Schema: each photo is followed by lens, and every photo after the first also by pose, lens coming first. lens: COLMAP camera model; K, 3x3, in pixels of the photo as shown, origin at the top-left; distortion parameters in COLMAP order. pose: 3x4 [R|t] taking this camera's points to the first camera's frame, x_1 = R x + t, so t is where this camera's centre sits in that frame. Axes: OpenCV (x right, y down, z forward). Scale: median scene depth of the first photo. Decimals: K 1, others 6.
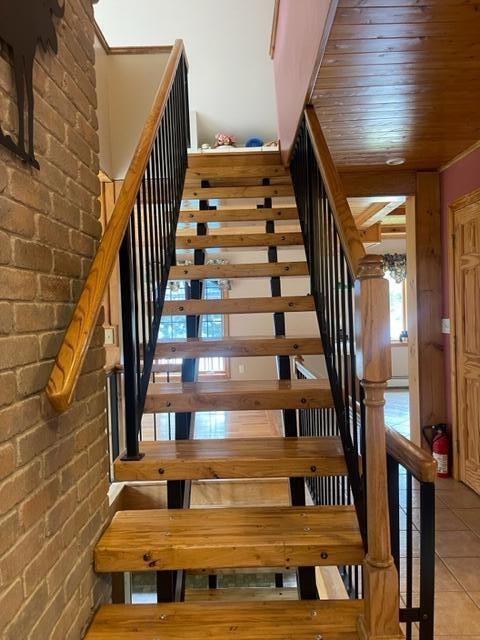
lens RADIAL K [[482.0, 0, 239.9], [0, 482.0, 321.0], [0, 0, 1]] dist [-0.000553, -0.002881]
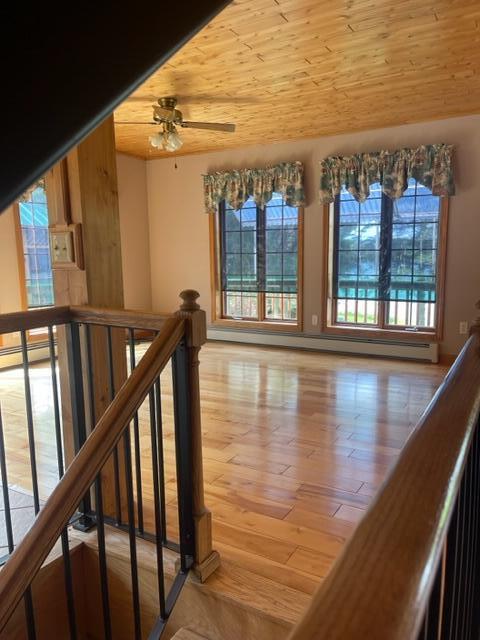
lens RADIAL K [[482.0, 0, 239.5], [0, 482.0, 321.2], [0, 0, 1]] dist [-0.000553, -0.002881]
pose [[0.869226, 0.080147, -0.487876, 0.053343], [-0.019836, 0.991632, 0.127563, 0.019606], [0.494017, -0.101203, 0.863542, 0.336427]]
